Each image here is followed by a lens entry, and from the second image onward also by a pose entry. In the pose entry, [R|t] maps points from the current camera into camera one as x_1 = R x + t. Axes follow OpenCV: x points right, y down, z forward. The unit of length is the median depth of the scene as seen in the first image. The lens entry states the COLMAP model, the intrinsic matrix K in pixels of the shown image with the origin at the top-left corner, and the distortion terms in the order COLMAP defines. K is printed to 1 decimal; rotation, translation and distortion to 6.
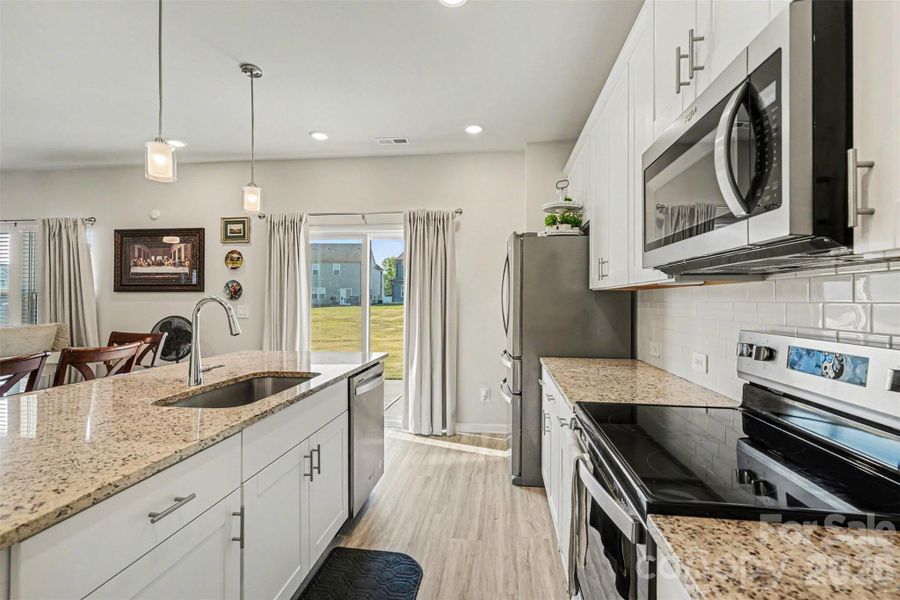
lens RADIAL K [[407.3, 0, 450.0], [0, 407.3, 300.0], [0, 0, 1]] dist [-0.000905, 0.000142]
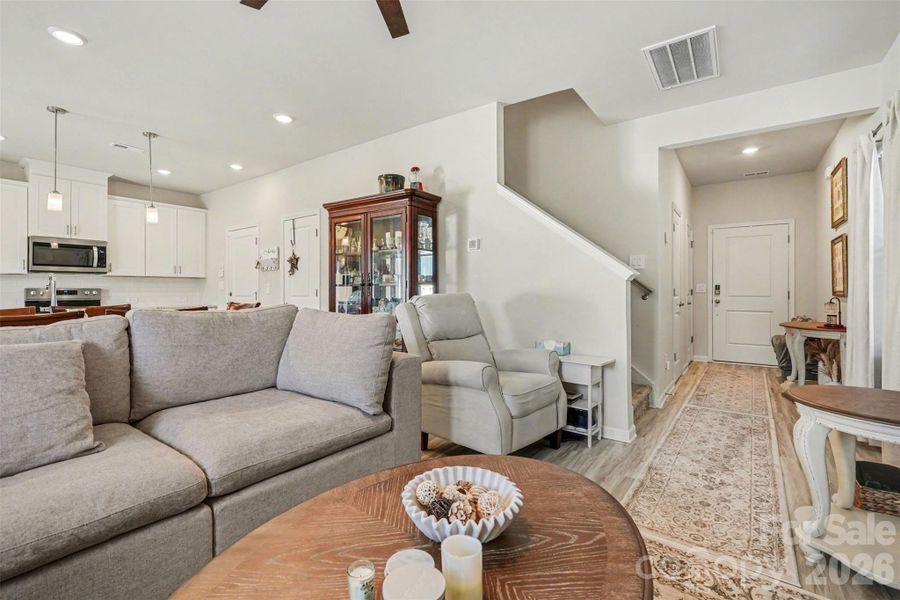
lens RADIAL K [[413.5, 0, 451.1], [0, 413.5, 290.1], [0, 0, 1]] dist [0.000208, 0.000317]
pose [[-0.877455, 0.001596, 0.479657, -1.435185], [-0.000265, 0.999993, -0.003812, 0.034269], [-0.479659, -0.003472, -0.877448, 0.788249]]
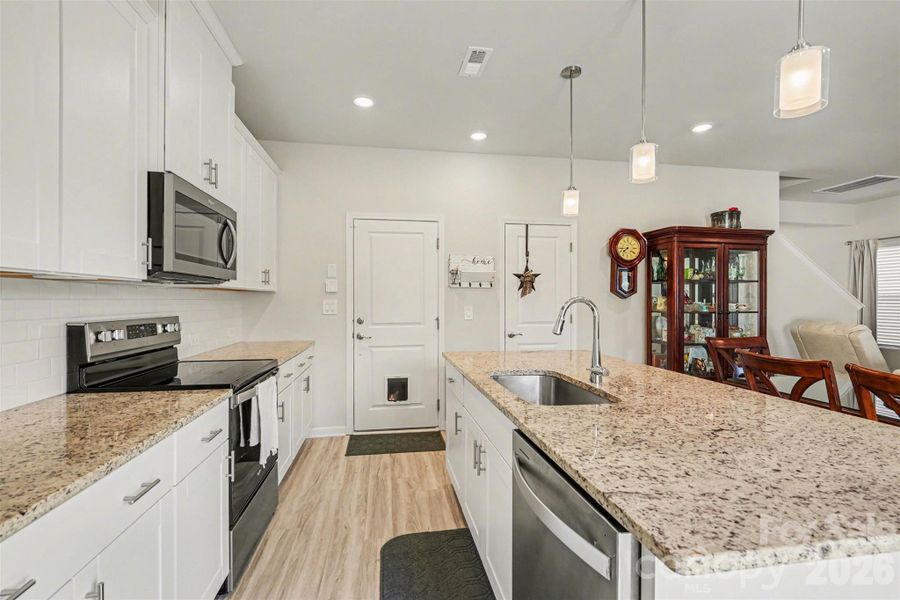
lens RADIAL K [[405.1, 0, 437.8], [0, 405.1, 299.3], [0, 0, 1]] dist [-0.000606, 0.009595]
pose [[-0.956843, -0.009871, -0.290438, 0.032918], [-0.007640, 0.999932, -0.008815, 0.003092], [0.290505, -0.006215, -0.956853, 0.779490]]
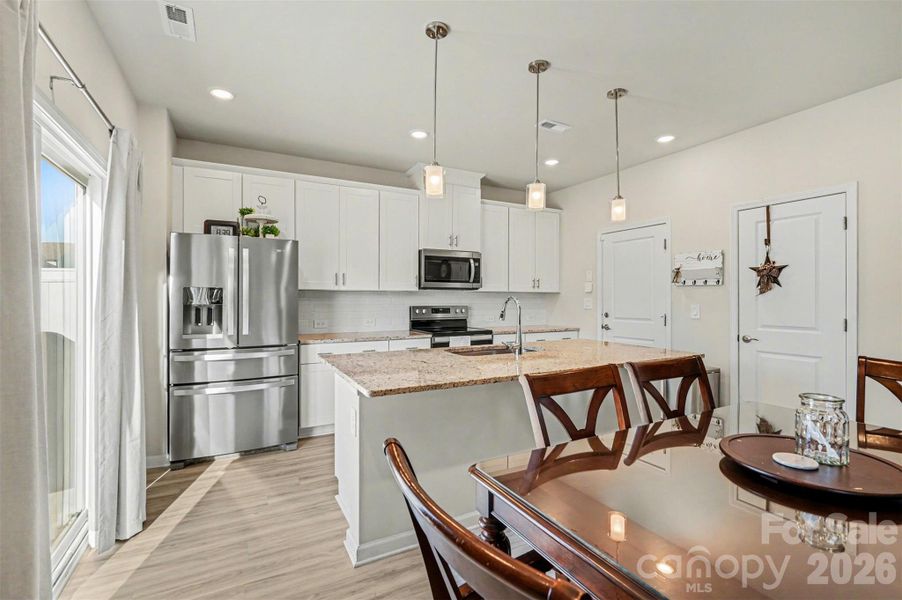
lens RADIAL K [[405.9, 0, 450.1], [0, 405.9, 296.9], [0, 0, 1]] dist [-0.002950, -0.000068]
pose [[-0.581462, -0.006487, 0.813547, -0.714006], [-0.009298, 0.999956, 0.001328, -0.003308], [-0.813520, -0.006792, -0.581497, 0.876021]]
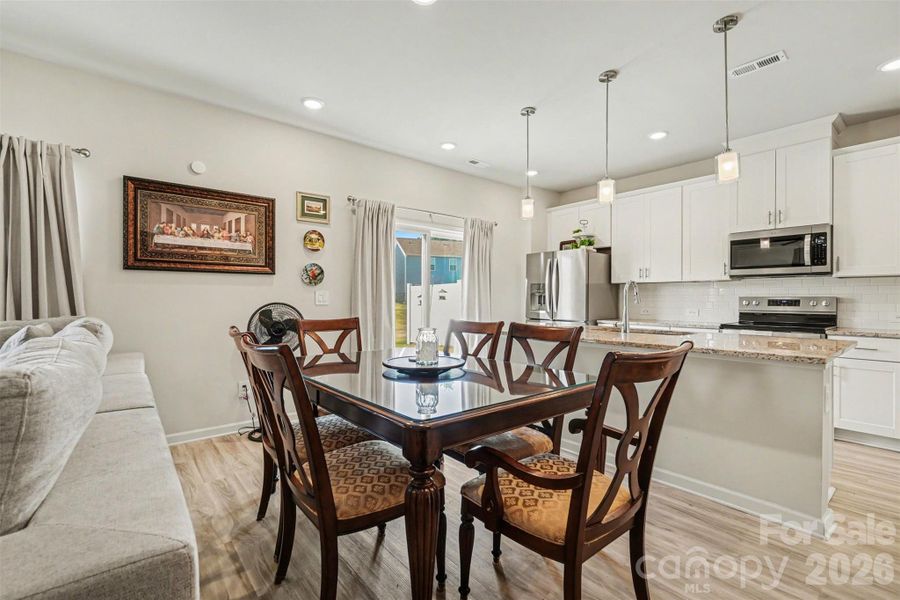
lens RADIAL K [[407.3, 0, 450.0], [0, 407.3, 300.0], [0, 0, 1]] dist [-0.000905, 0.000142]
pose [[0.684060, -0.005557, 0.729404, -0.976005], [-0.002079, 0.999952, 0.009568, 0.023390], [-0.729423, -0.008061, 0.684016, 0.159484]]
